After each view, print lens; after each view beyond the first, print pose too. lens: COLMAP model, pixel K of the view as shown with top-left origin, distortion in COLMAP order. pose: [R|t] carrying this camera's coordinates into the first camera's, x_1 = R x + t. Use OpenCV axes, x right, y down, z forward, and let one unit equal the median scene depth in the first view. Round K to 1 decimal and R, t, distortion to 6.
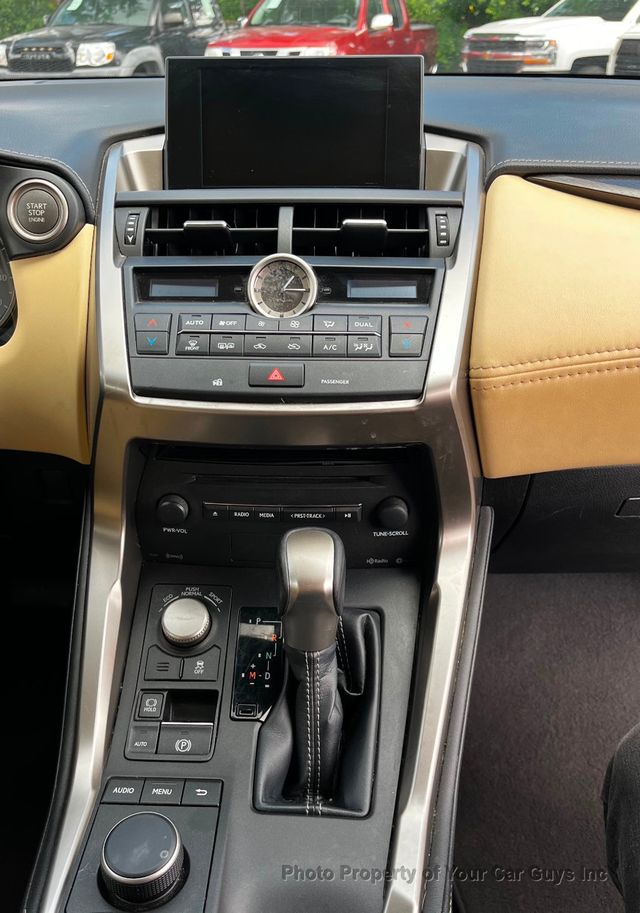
lens RADIAL K [[742.9, 0, 285.1], [0, 742.9, 453.3], [0, 0, 1]] dist [-0.008365, -0.009860]
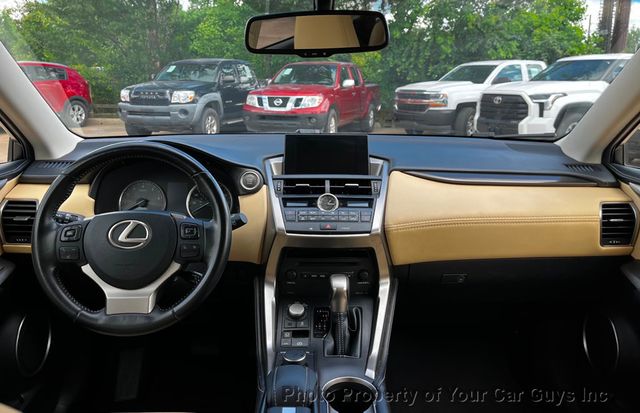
lens RADIAL K [[527.1, 0, 320.0], [0, 527.1, 206.5], [0, 0, 1]] dist [0.003233, 0.002383]
pose [[0.997802, 0.004042, 0.066143, -0.186043], [0.014203, 0.961900, -0.273033, 0.413498], [-0.064727, 0.273372, 0.959728, -1.194707]]
